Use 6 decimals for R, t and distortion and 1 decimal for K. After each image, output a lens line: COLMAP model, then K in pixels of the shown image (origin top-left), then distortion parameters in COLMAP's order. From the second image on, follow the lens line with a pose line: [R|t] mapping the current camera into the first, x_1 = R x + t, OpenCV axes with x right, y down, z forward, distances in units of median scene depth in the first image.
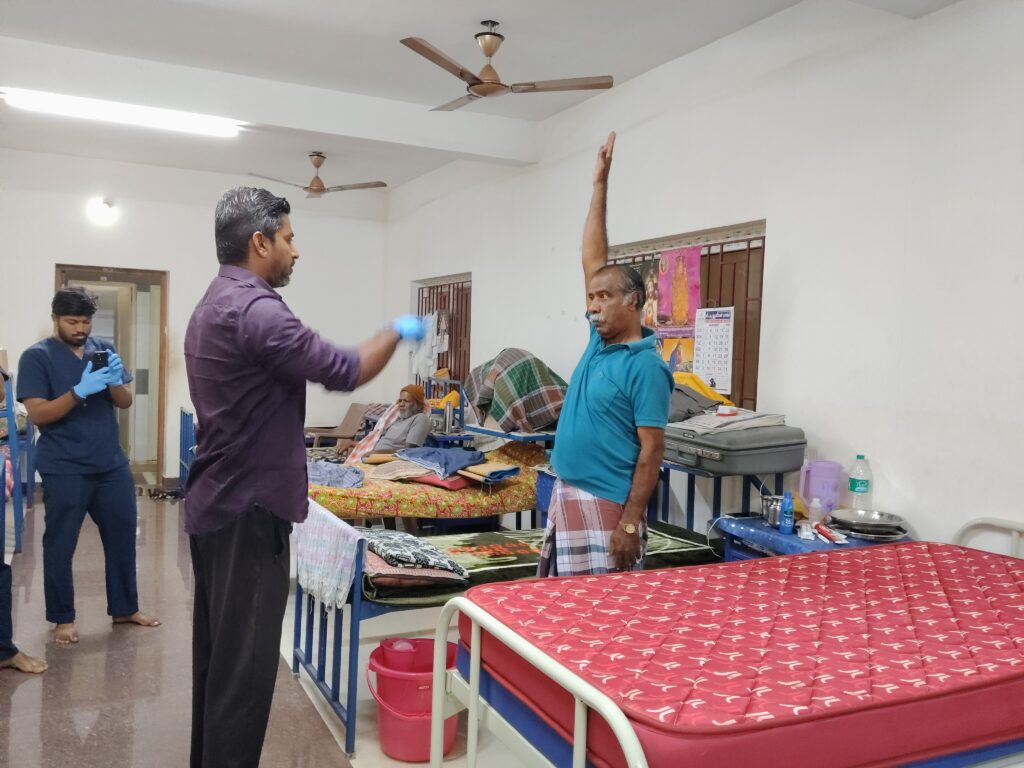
lens RADIAL K [[864.2, 0, 510.5], [0, 864.2, 385.3], [0, 0, 1]] dist [-0.015081, -0.020841]
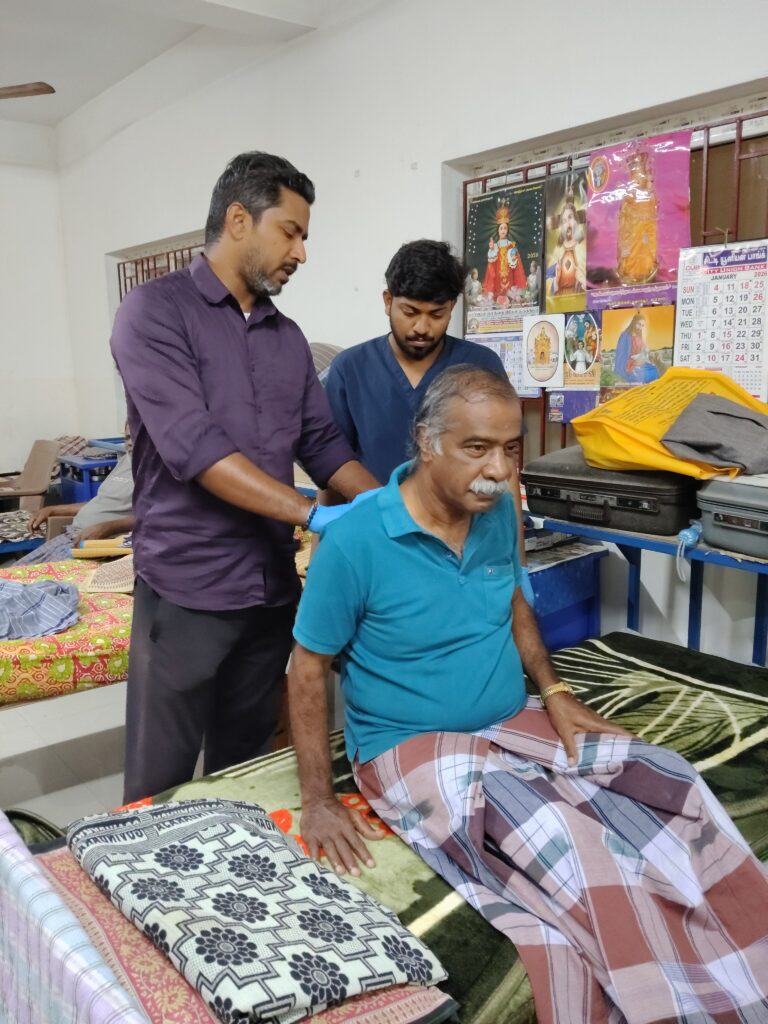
lens RADIAL K [[864.2, 0, 384.0], [0, 864.2, 508.3], [0, 0, 1]] dist [-0.015081, -0.020841]
pose [[0.977363, -0.089039, 0.191922, -0.087116], [0.060886, 0.987127, 0.147898, -0.018548], [-0.202620, -0.132865, 0.970202, 0.477499]]
